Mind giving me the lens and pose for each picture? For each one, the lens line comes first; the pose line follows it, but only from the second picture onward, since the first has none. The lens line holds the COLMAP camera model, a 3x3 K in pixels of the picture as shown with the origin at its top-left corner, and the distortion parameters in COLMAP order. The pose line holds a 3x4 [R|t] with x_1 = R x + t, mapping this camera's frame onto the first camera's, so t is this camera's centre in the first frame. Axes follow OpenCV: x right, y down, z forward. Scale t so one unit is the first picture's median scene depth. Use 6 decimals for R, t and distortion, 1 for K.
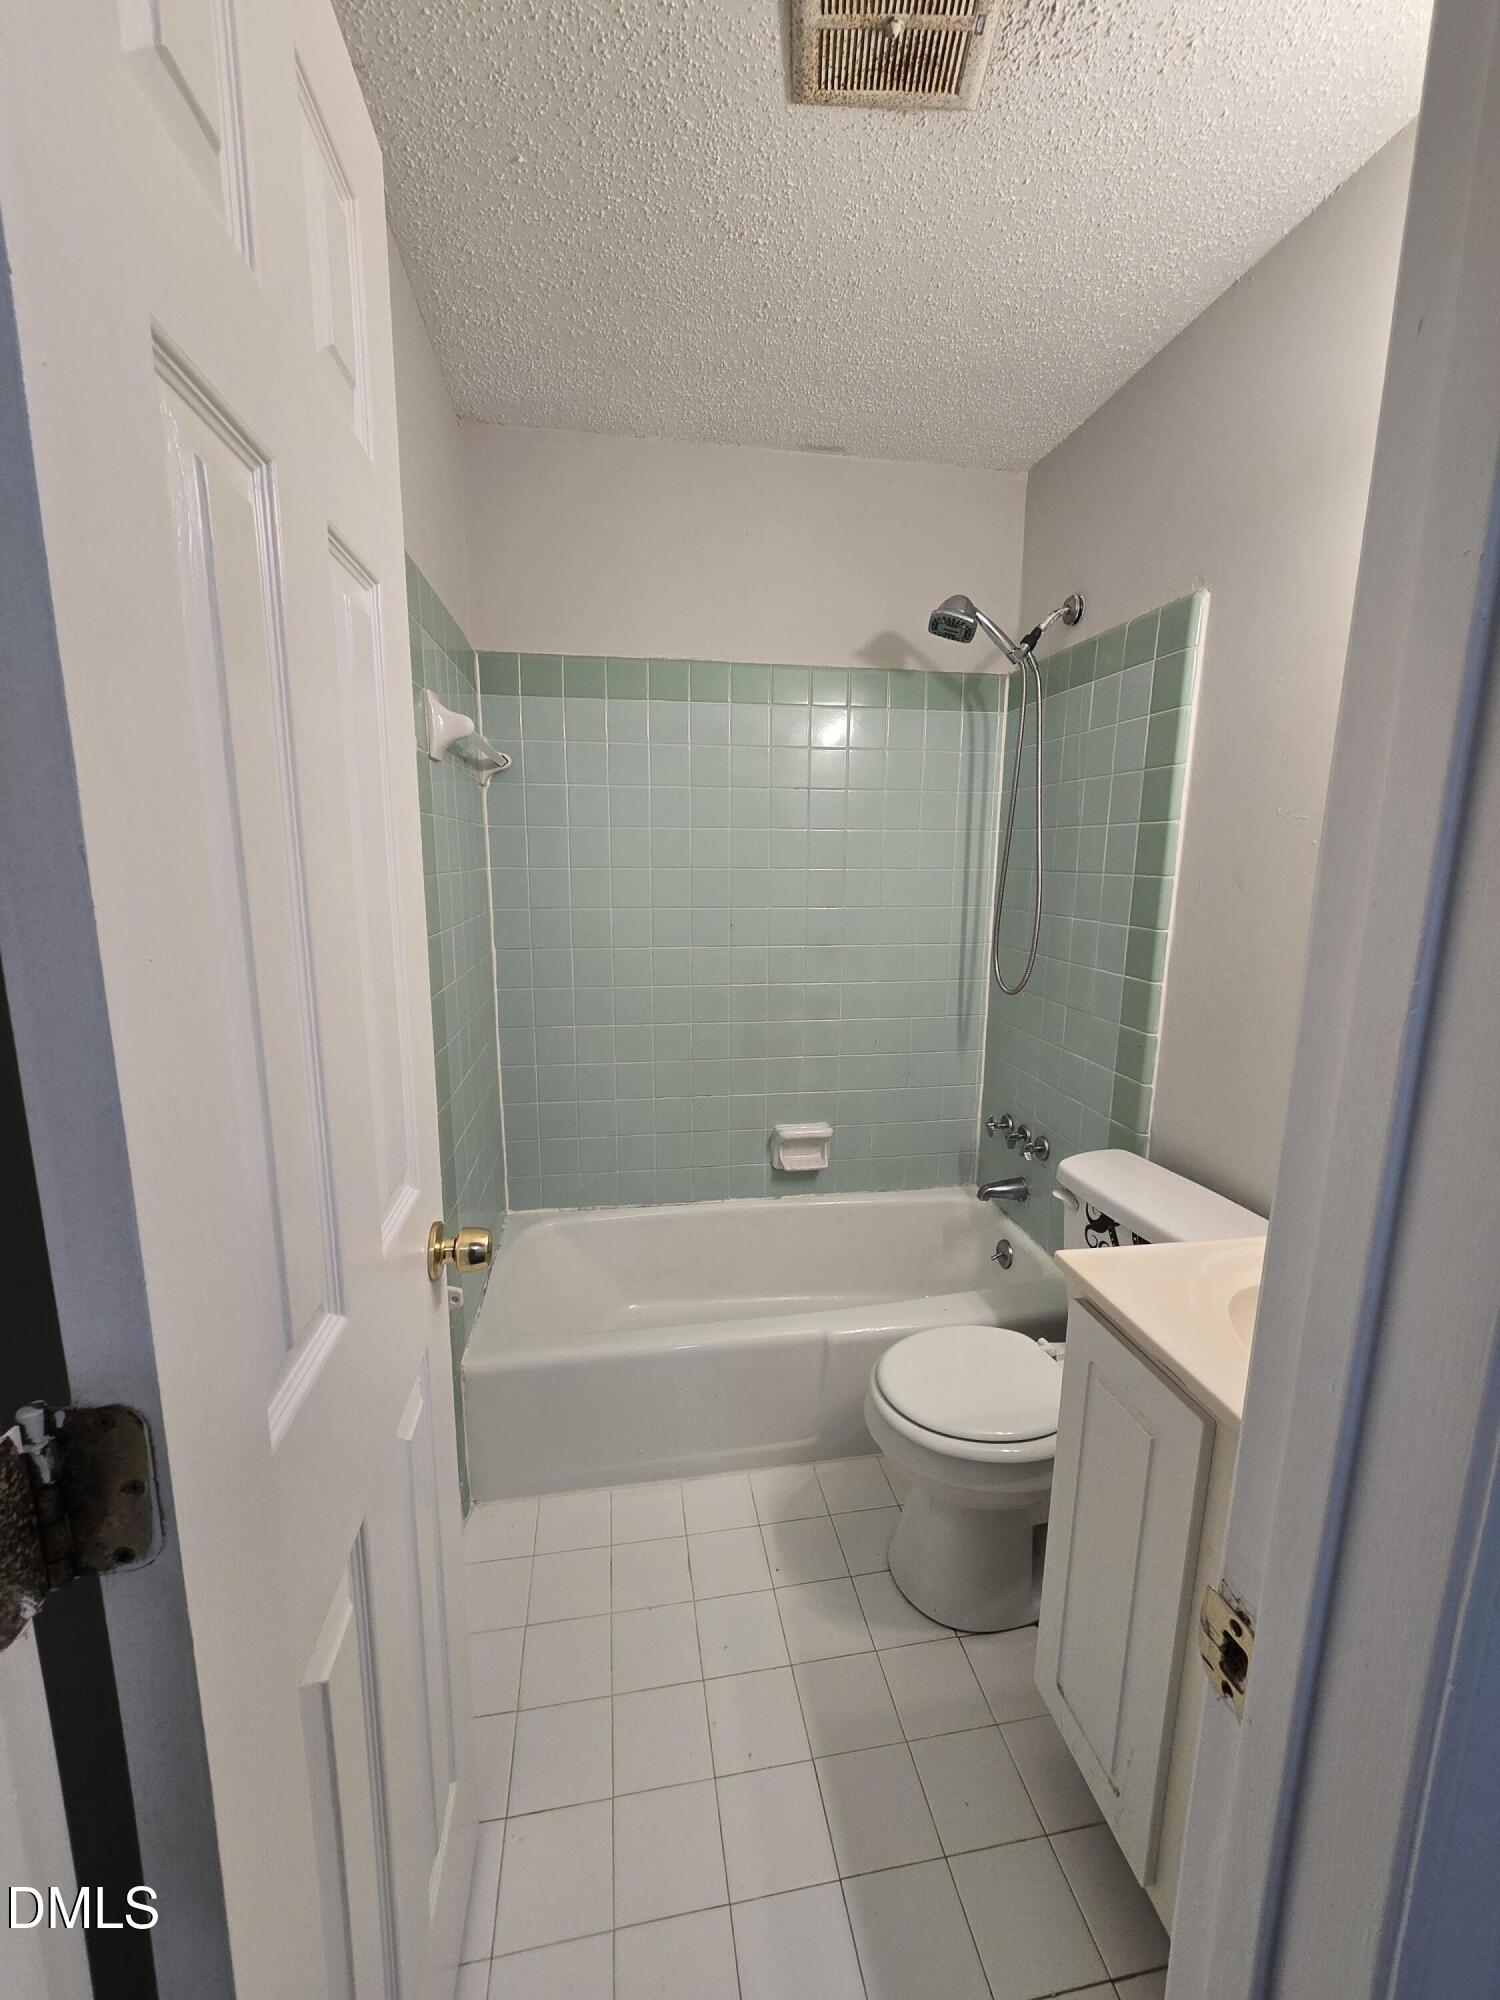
lens RADIAL K [[819.2, 0, 756.0], [0, 819.2, 1011.5], [0, 0, 1]] dist [-0.003723, 0.001201]
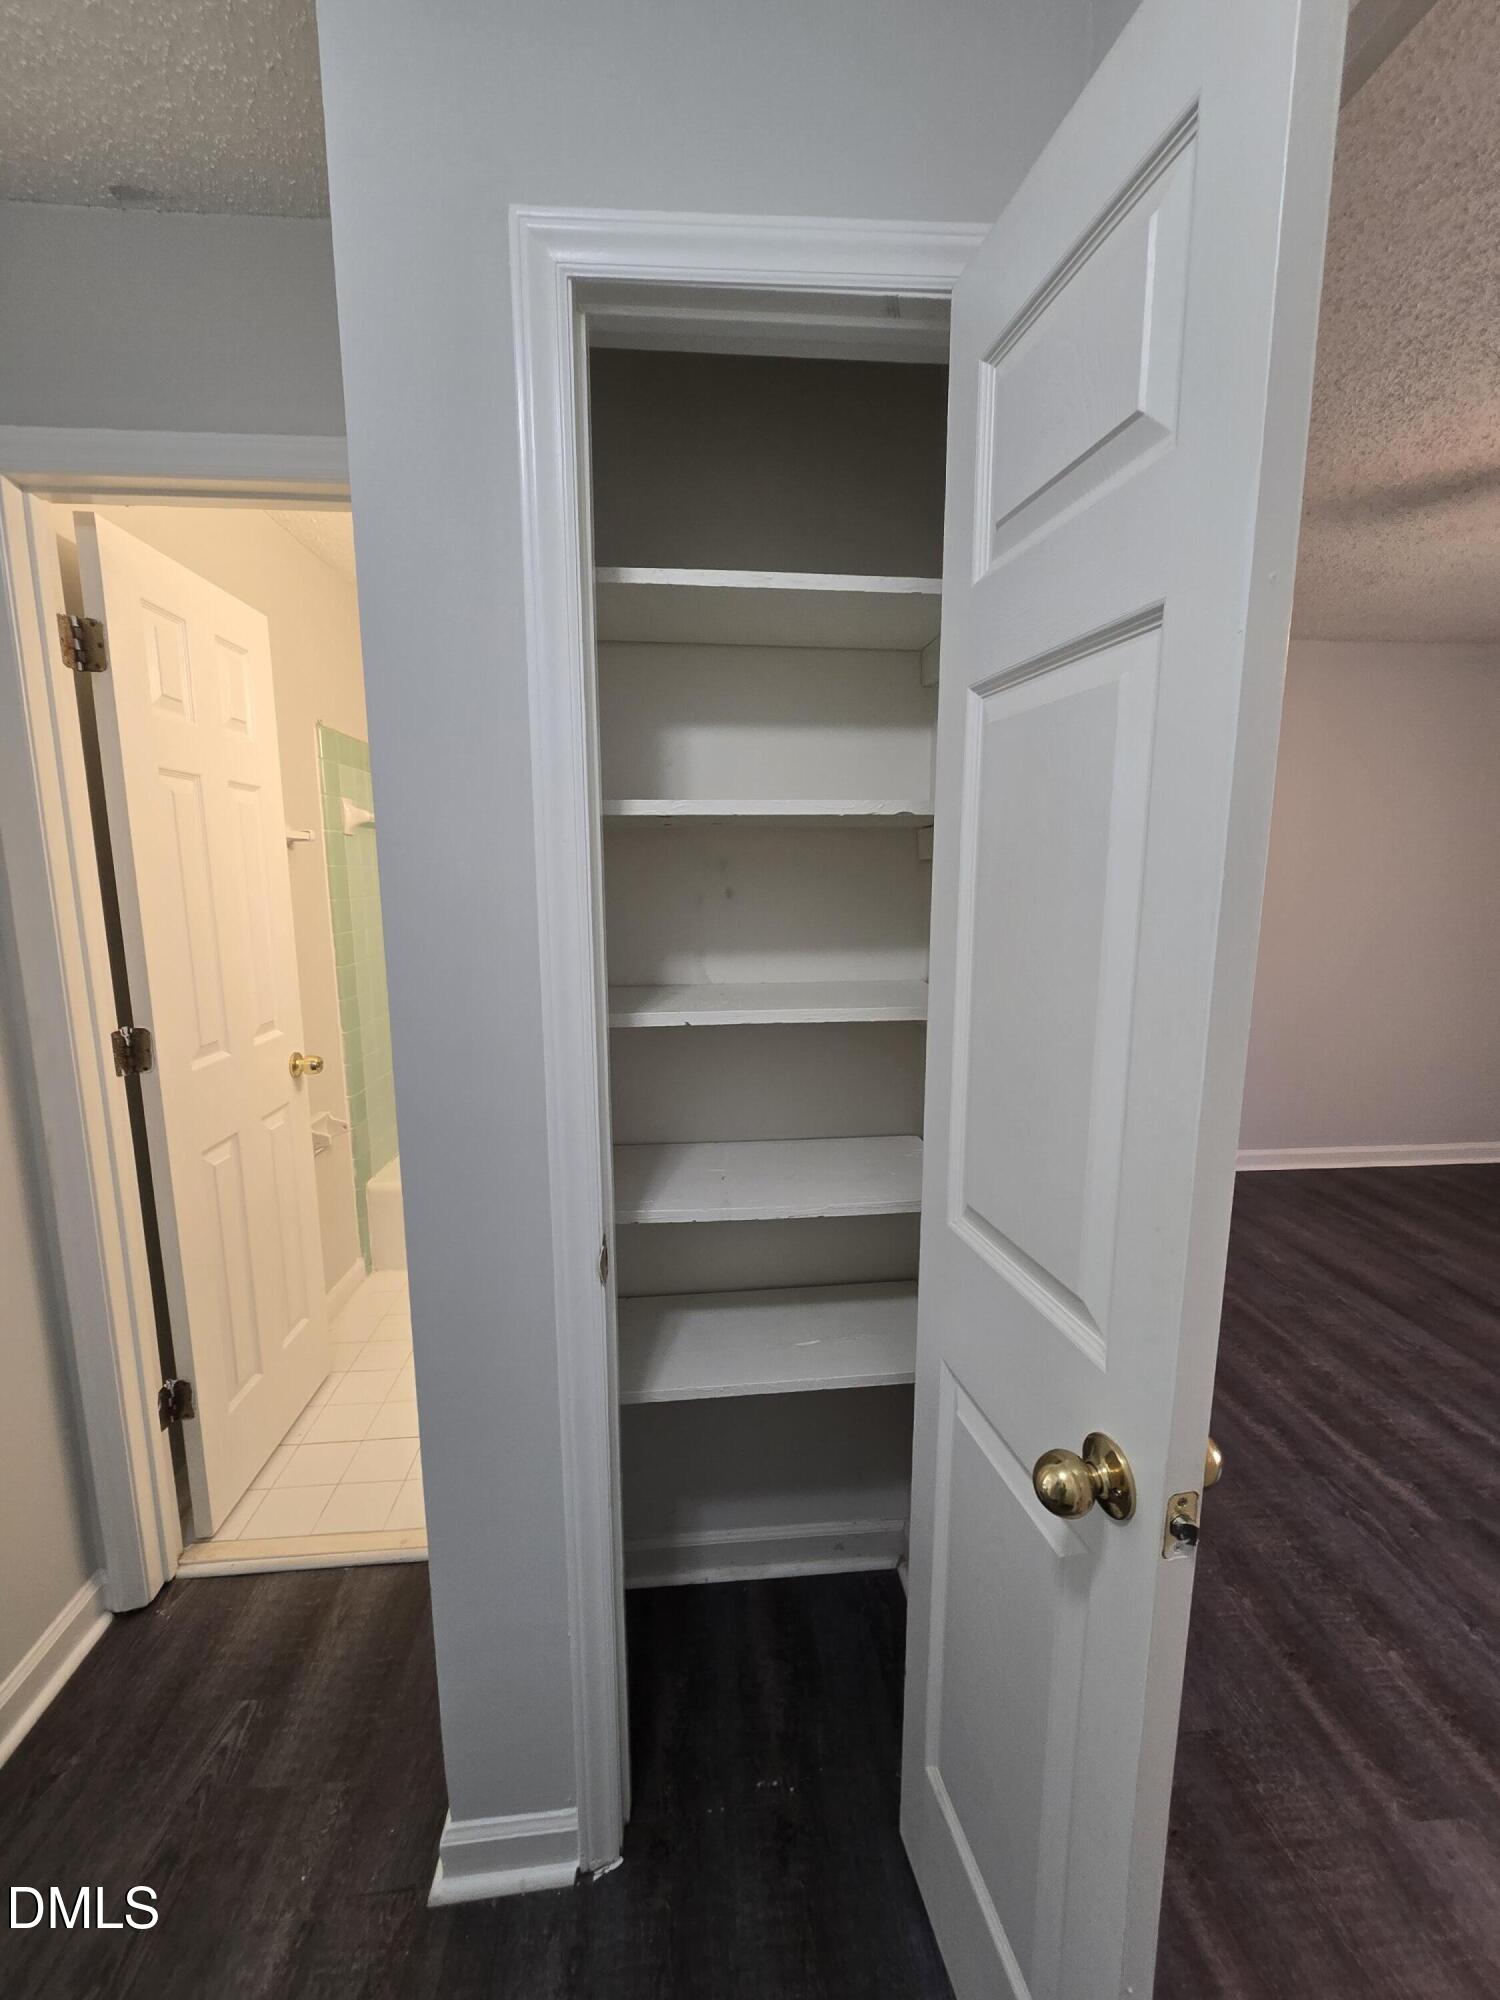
lens RADIAL K [[819.2, 0, 750.7], [0, 819.2, 1004.8], [0, 0, 1]] dist [-0.003723, 0.001201]
pose [[0.995817, 0.001368, -0.091360, 0.476913], [-0.004107, 0.999547, -0.029799, 0.084621], [0.091278, 0.030049, 0.995372, -0.511486]]
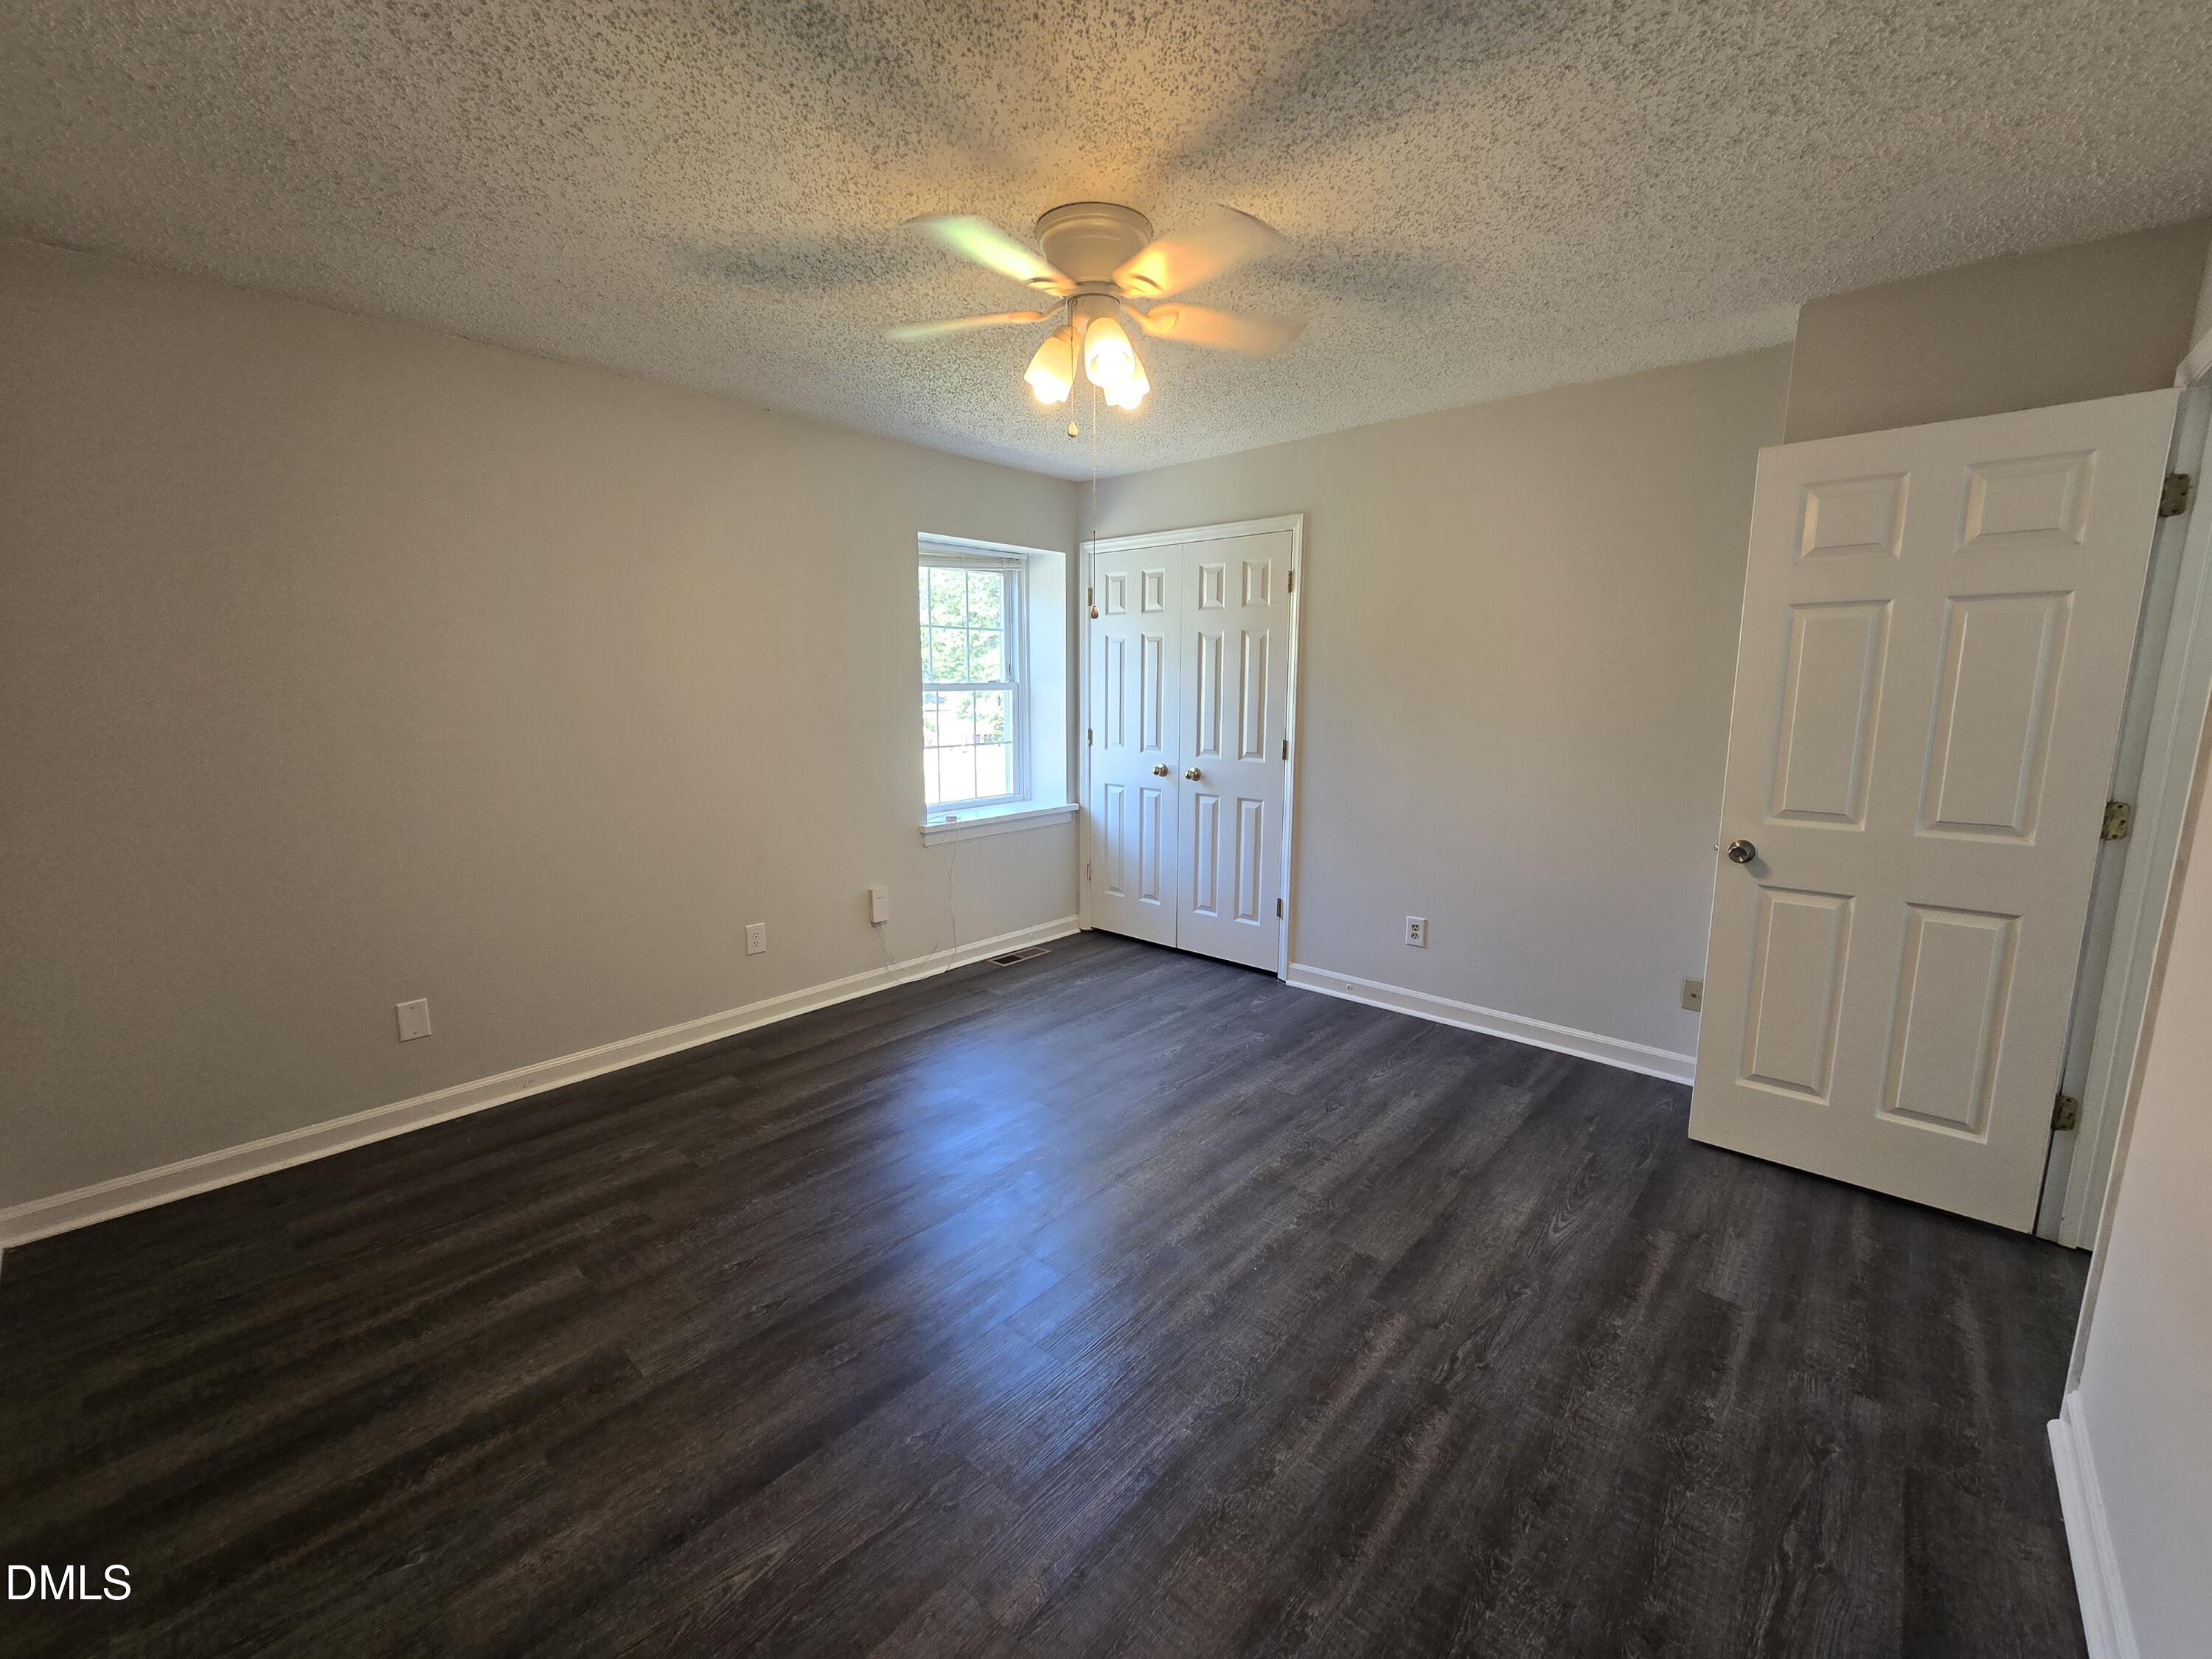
lens RADIAL K [[906.0, 0, 1096.2], [0, 906.0, 853.3], [0, 0, 1]] dist [-0.003723, 0.001201]
pose [[-0.624241, -0.161256, 0.764408, 0.662978], [0.135962, 0.941109, 0.309562, -0.208437], [-0.769310, 0.297172, -0.565554, 1.067648]]
